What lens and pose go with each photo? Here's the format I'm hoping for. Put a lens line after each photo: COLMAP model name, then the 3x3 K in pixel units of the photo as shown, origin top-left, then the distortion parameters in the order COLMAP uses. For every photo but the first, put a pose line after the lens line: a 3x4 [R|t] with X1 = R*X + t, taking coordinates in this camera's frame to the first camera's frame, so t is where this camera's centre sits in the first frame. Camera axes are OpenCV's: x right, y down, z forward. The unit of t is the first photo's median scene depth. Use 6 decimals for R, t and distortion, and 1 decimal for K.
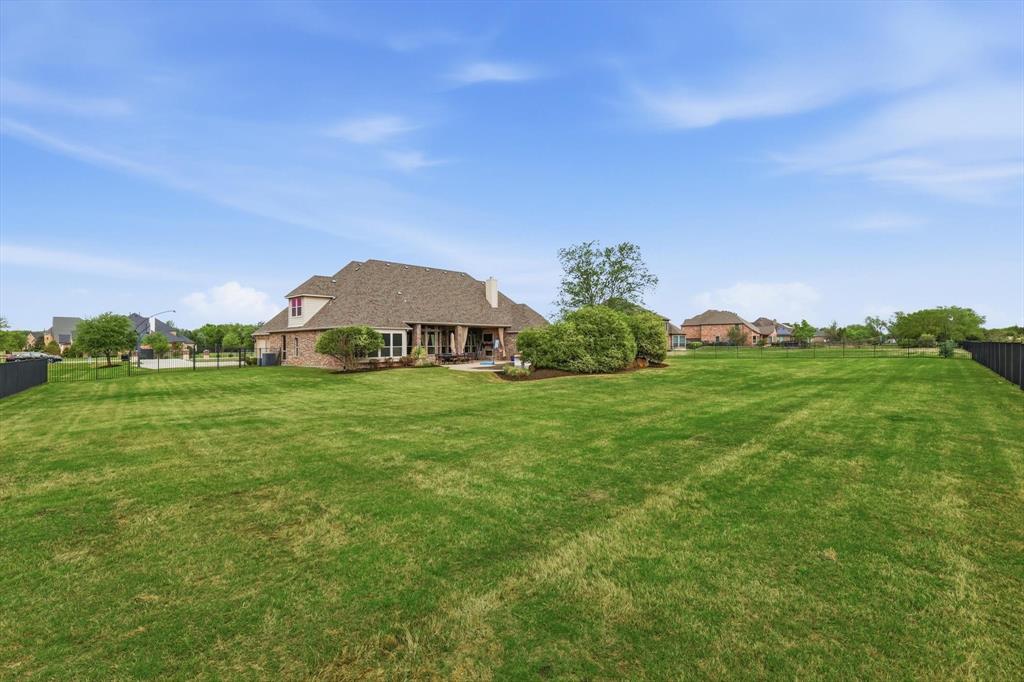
lens RADIAL K [[451.8, 0, 516.7], [0, 451.8, 342.8], [0, 0, 1]] dist [0.001041, 0.000150]
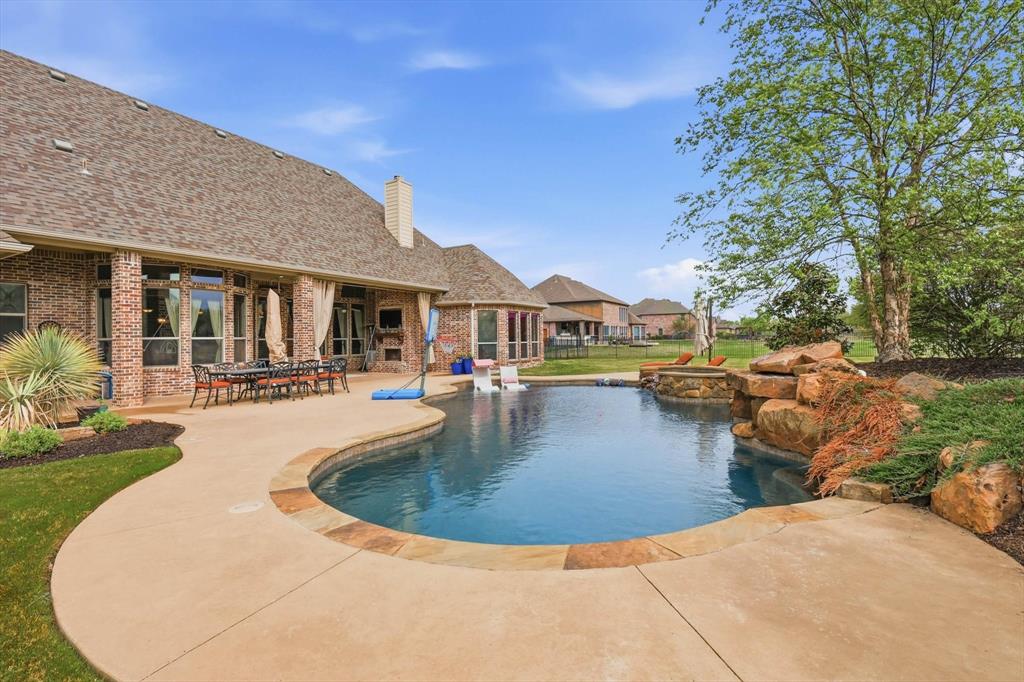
lens RADIAL K [[451.8, 0, 516.7], [0, 451.8, 342.8], [0, 0, 1]] dist [0.001041, 0.000150]
pose [[0.975324, -0.011342, 0.220487, -0.042944], [0.009728, 0.999917, 0.008407, 0.008720], [-0.220564, -0.006055, 0.975354, 0.567616]]
